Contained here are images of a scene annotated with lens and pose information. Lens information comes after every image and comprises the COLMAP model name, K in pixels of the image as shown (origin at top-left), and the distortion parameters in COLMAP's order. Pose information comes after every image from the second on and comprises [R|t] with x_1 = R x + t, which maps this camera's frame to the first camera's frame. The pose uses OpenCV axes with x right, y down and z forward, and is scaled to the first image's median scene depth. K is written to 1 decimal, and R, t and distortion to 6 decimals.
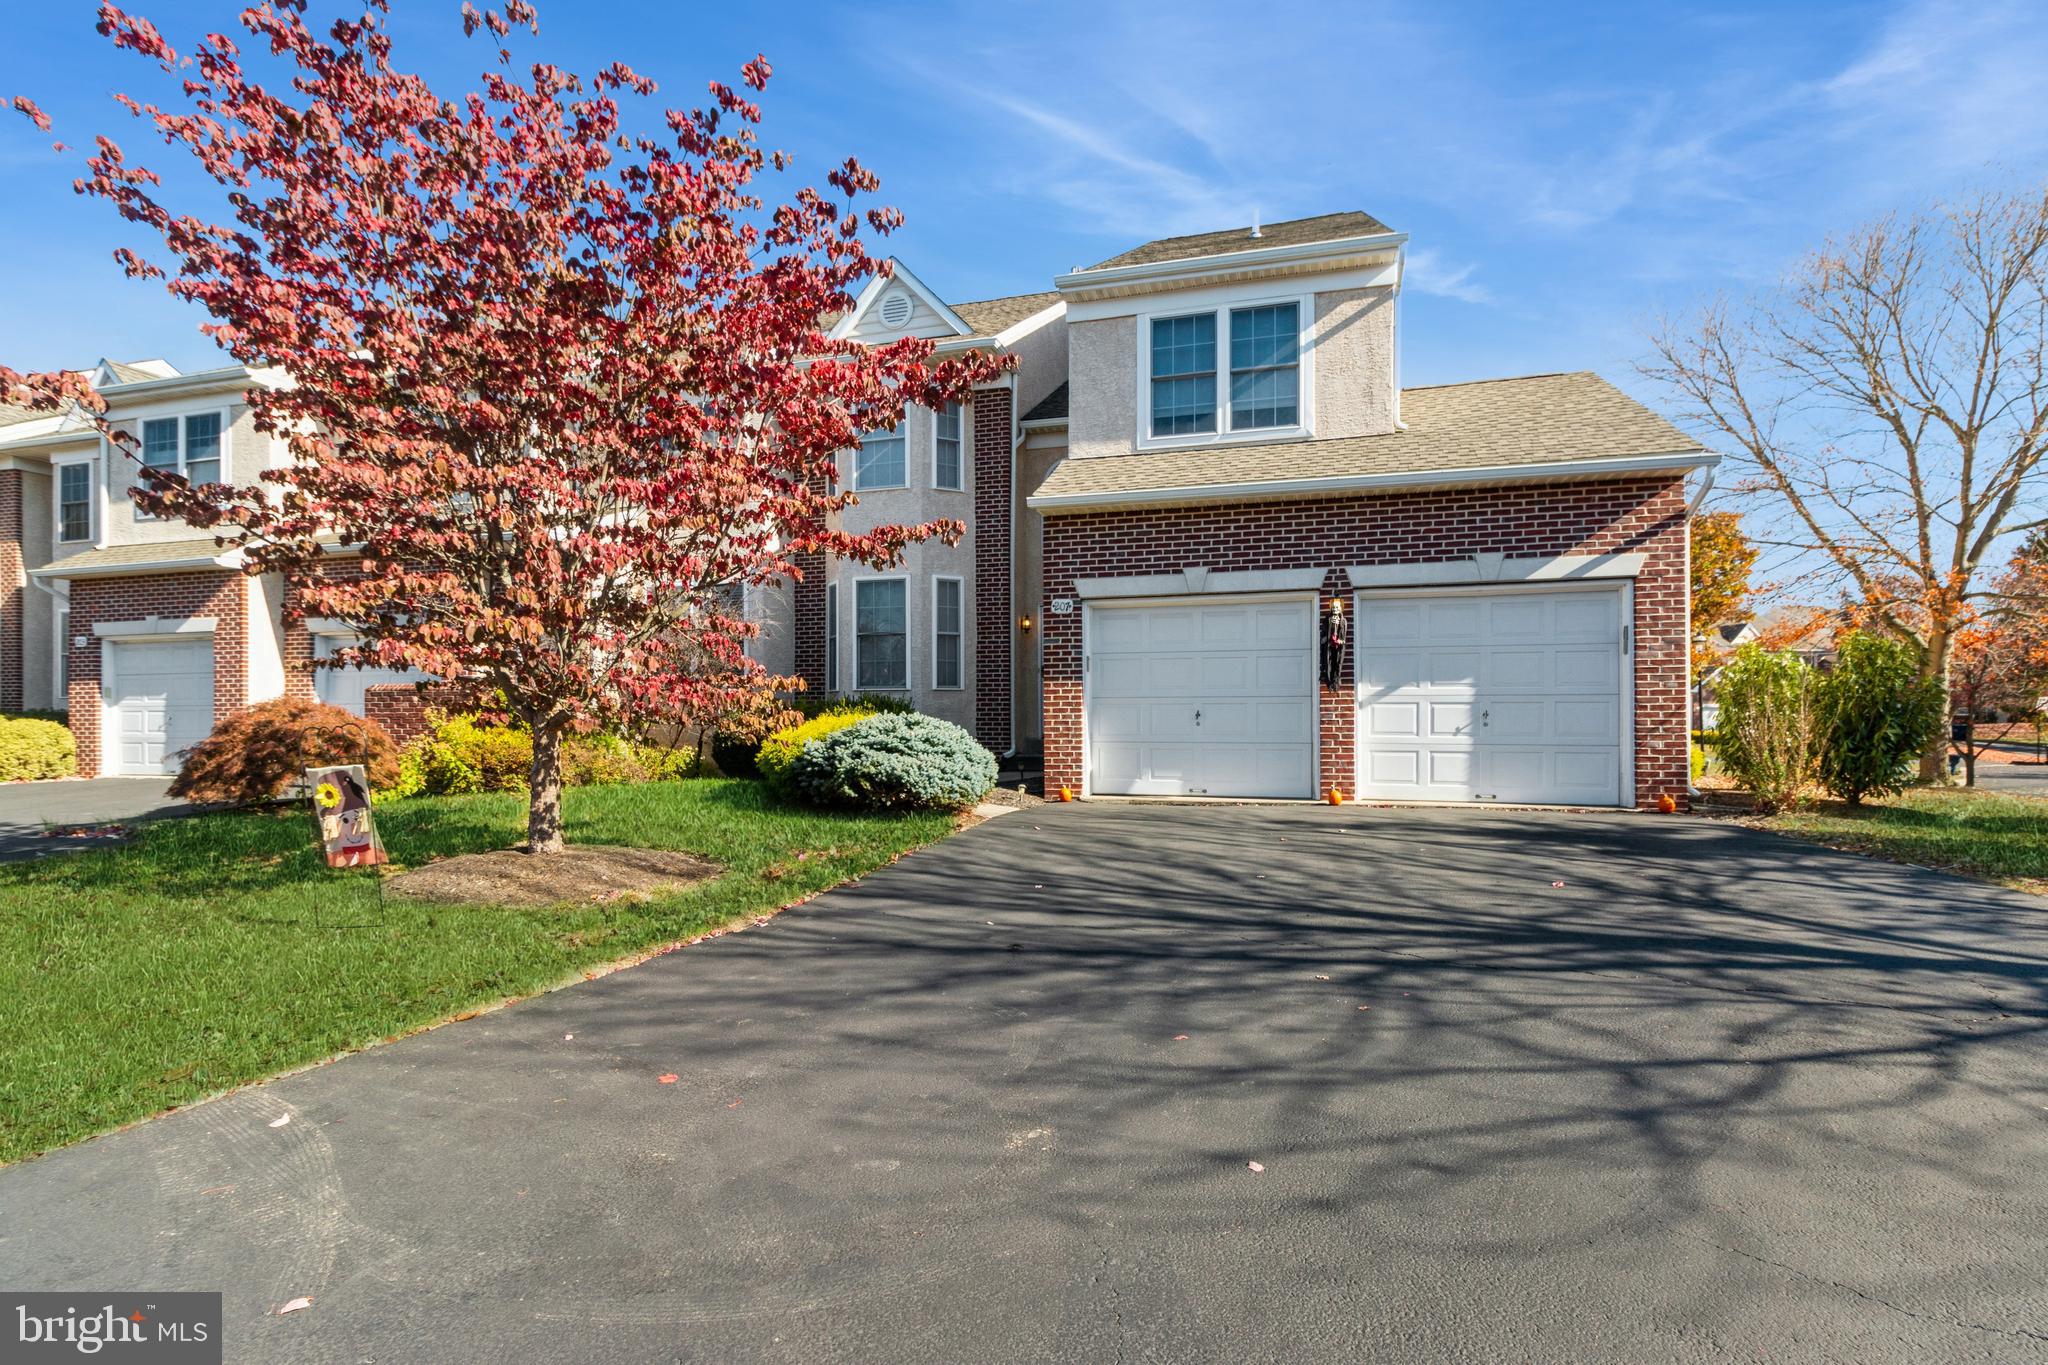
lens RADIAL K [[915.4, 0, 1023.8], [0, 915.4, 692.1], [0, 0, 1]] dist [-0.013465, -0.000081]
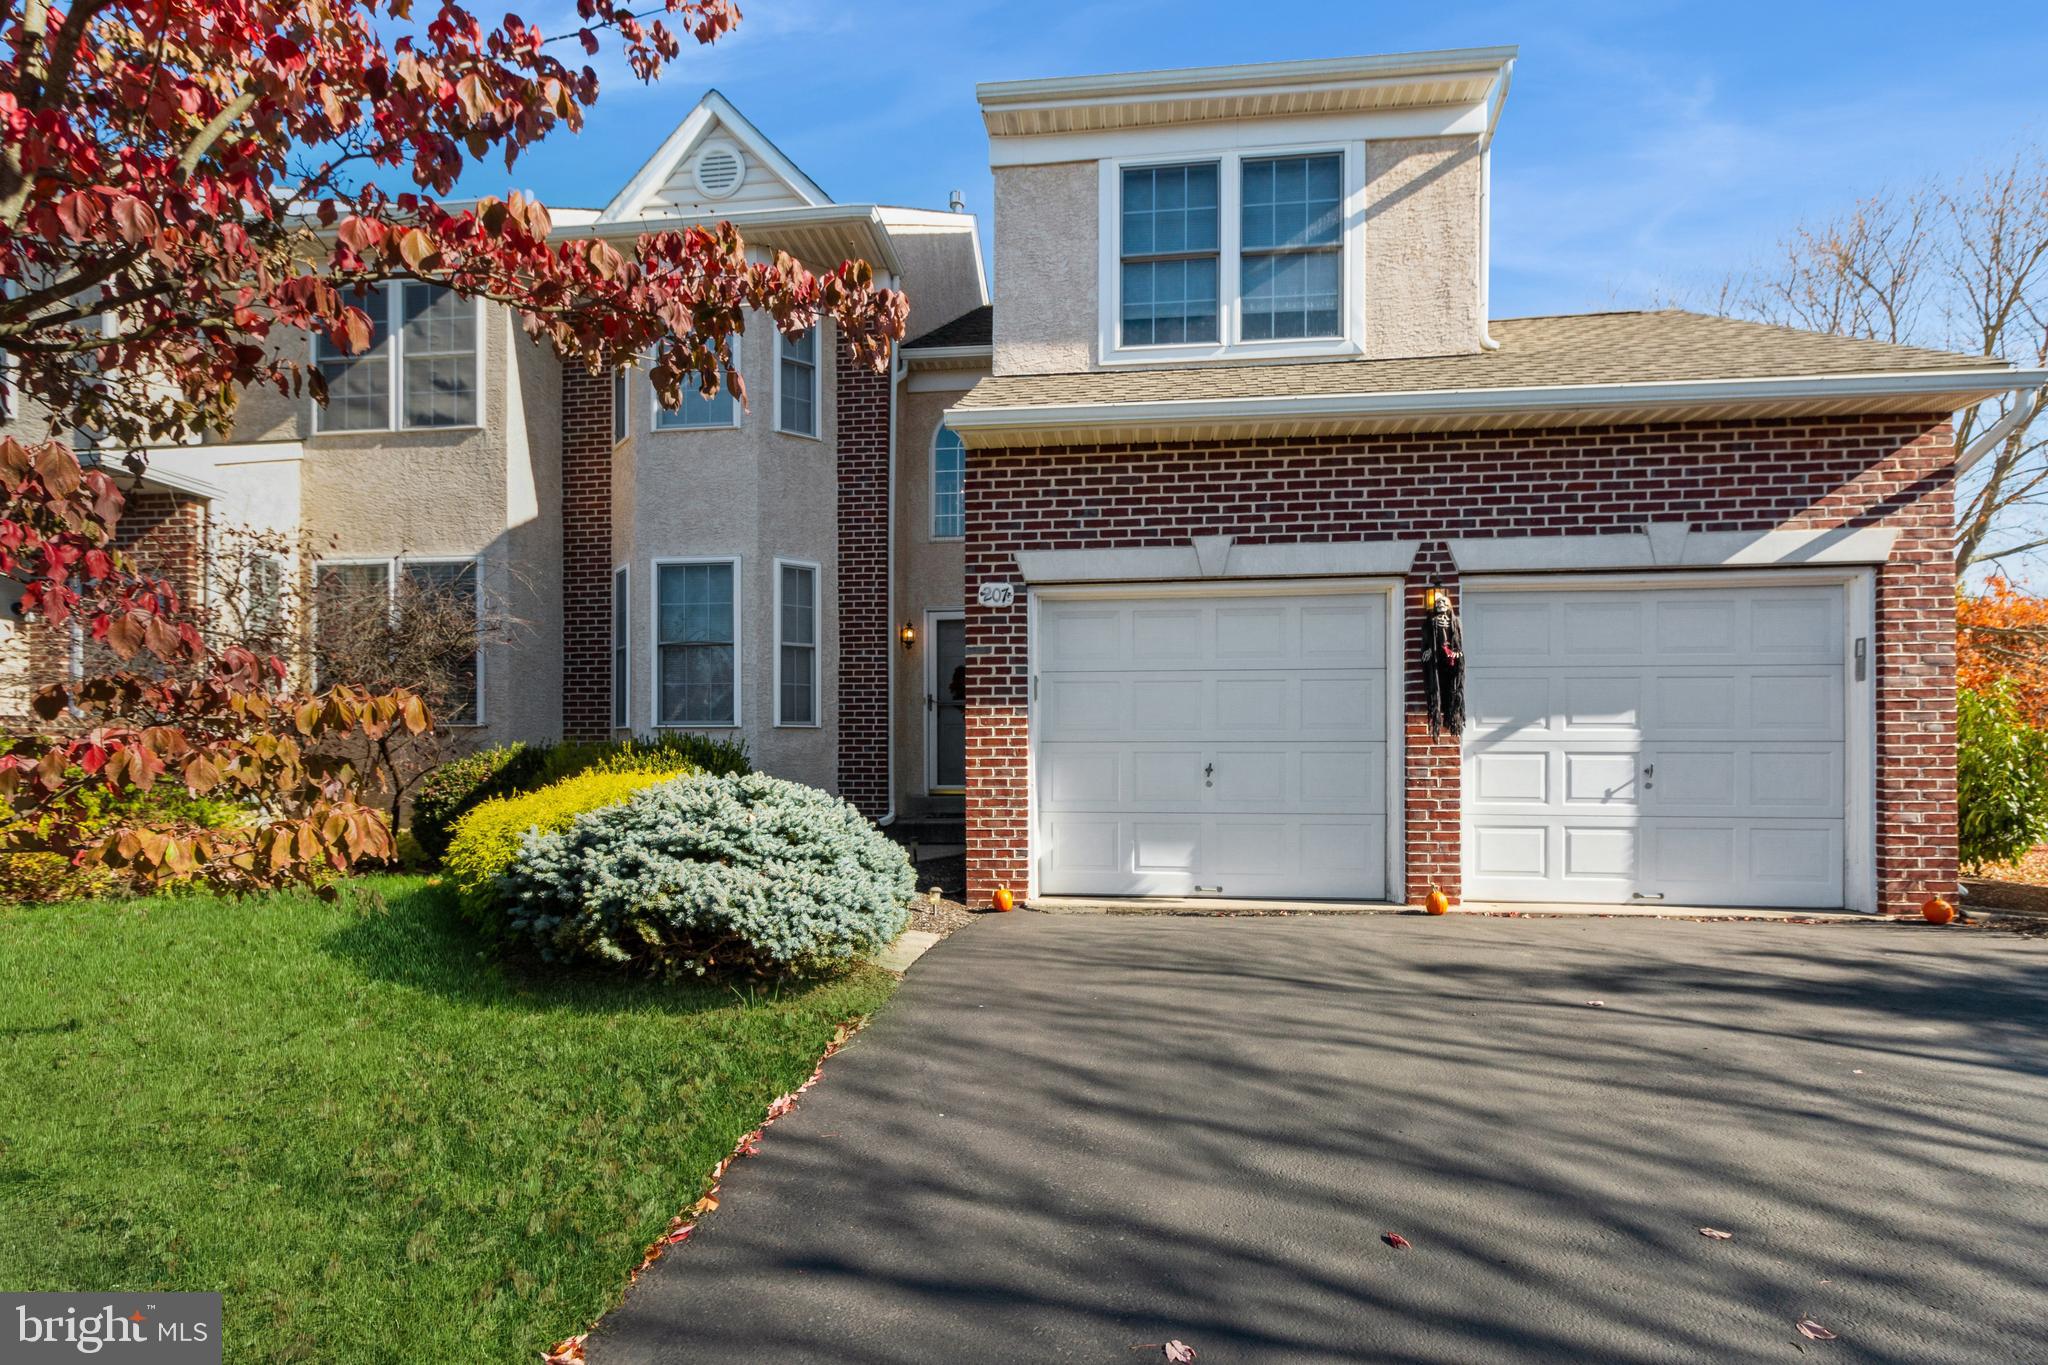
lens RADIAL K [[946.7, 0, 1017.6], [0, 946.7, 739.9], [0, 0, 1]] dist [-0.004862, 0.001592]
pose [[0.986117, 0.003524, 0.166015, -0.052846], [-0.005611, 0.999911, 0.012104, -0.003231], [-0.165957, -0.012868, 0.986049, 0.384064]]
